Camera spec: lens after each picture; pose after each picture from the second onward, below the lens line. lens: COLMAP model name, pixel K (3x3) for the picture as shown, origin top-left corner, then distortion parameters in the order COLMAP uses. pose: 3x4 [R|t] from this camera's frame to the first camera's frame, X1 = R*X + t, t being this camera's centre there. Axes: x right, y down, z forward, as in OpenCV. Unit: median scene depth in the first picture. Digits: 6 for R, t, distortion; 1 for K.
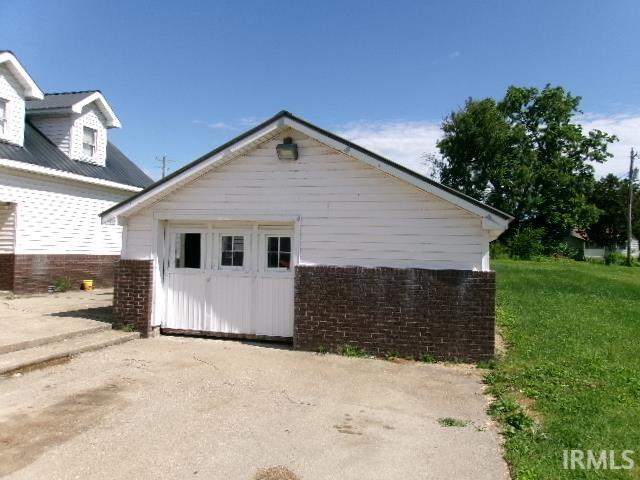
lens RADIAL K [[497.6, 0, 334.3], [0, 497.6, 241.4], [0, 0, 1]] dist [-0.003961, 0.004167]
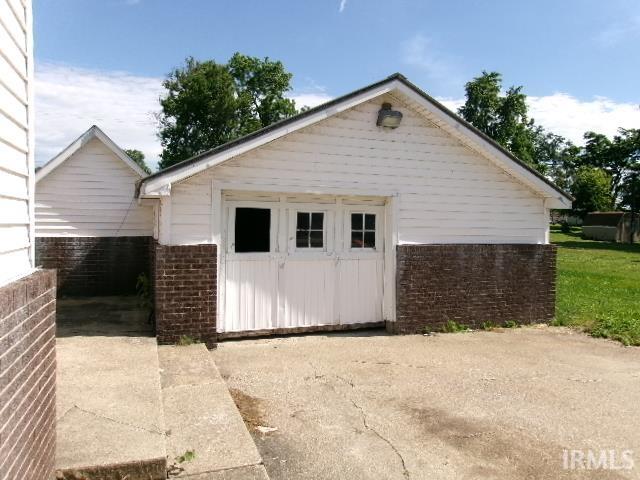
lens RADIAL K [[497.6, 0, 334.3], [0, 497.6, 241.4], [0, 0, 1]] dist [-0.003961, 0.004167]
pose [[0.806956, -0.036589, 0.589477, -0.665990], [-0.007197, 0.997396, 0.071760, -0.021977], [-0.590567, -0.062150, 0.804592, 0.299963]]
